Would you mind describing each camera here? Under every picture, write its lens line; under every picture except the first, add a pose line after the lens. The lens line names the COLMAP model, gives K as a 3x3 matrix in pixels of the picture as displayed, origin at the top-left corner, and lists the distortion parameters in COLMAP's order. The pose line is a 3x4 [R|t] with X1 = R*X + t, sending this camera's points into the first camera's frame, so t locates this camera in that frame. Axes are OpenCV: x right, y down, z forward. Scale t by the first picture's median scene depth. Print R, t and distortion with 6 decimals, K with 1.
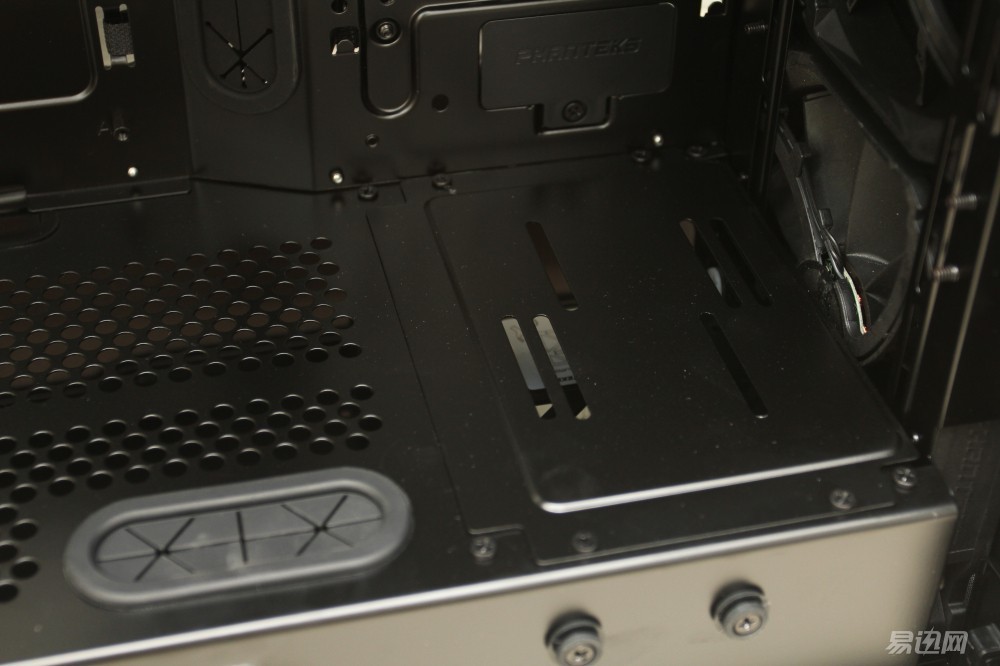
lens RADIAL K [[1657.8, 0, 500.0], [0, 1657.8, 333.0], [0, 0, 1]] dist [0.020495, 0.029480]
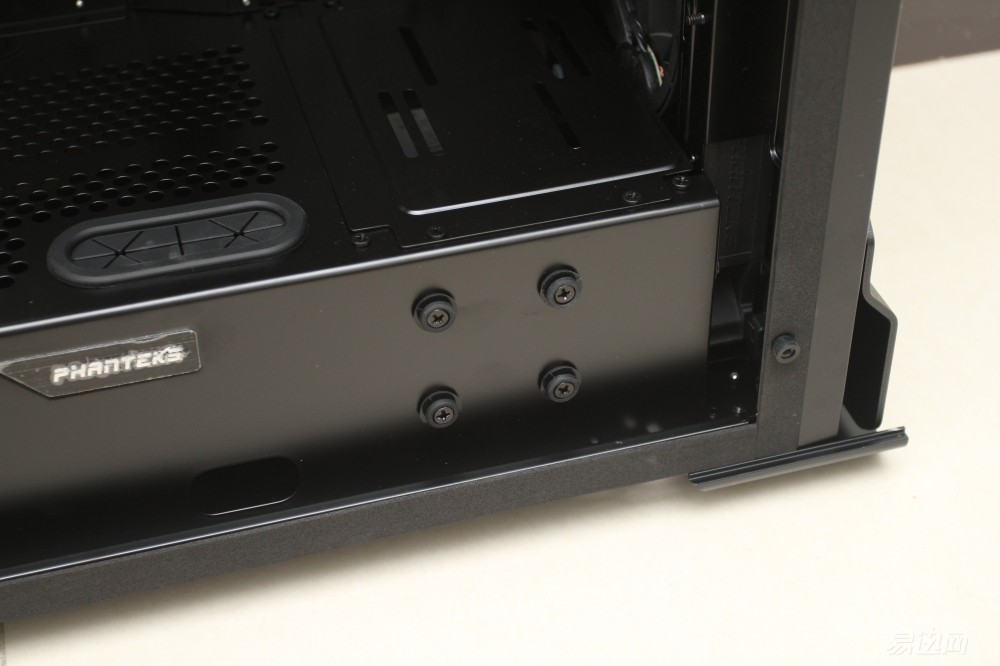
lens RADIAL K [[1782.3, 0, 500.0], [0, 1782.3, 333.0], [0, 0, 1]] dist [-0.008974, 0.223497]
pose [[0.998713, -0.047627, 0.017451, 0.069212], [0.047430, 0.998808, 0.011532, 0.182522], [-0.017980, -0.010689, 0.999781, -0.413526]]
